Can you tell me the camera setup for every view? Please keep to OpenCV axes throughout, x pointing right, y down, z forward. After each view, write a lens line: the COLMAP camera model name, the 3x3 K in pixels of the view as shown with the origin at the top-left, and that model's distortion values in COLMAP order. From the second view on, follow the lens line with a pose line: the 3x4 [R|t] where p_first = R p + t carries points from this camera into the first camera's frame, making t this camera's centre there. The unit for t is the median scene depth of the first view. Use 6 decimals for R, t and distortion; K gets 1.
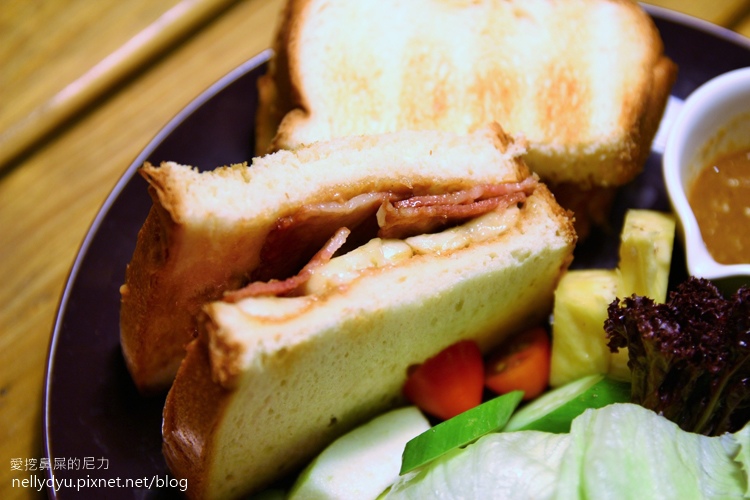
lens RADIAL K [[1483.0, 0, 375.0], [0, 1483.0, 250.0], [0, 0, 1]] dist [-0.033145, 0.099382]
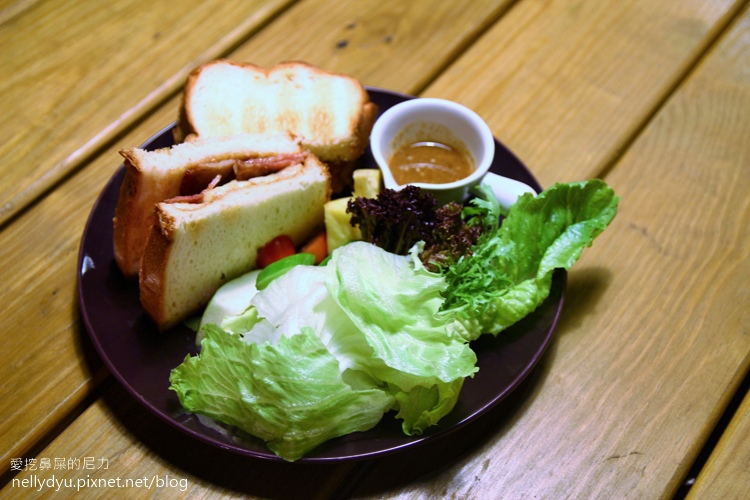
lens RADIAL K [[1055.8, 0, 375.0], [0, 1055.8, 250.0], [0, 0, 1]] dist [-0.011921, 0.007434]
pose [[0.989468, -0.095392, 0.108877, 0.025233], [0.109224, 0.985599, -0.129092, 0.300283], [-0.094994, 0.139624, 0.985637, -0.479931]]
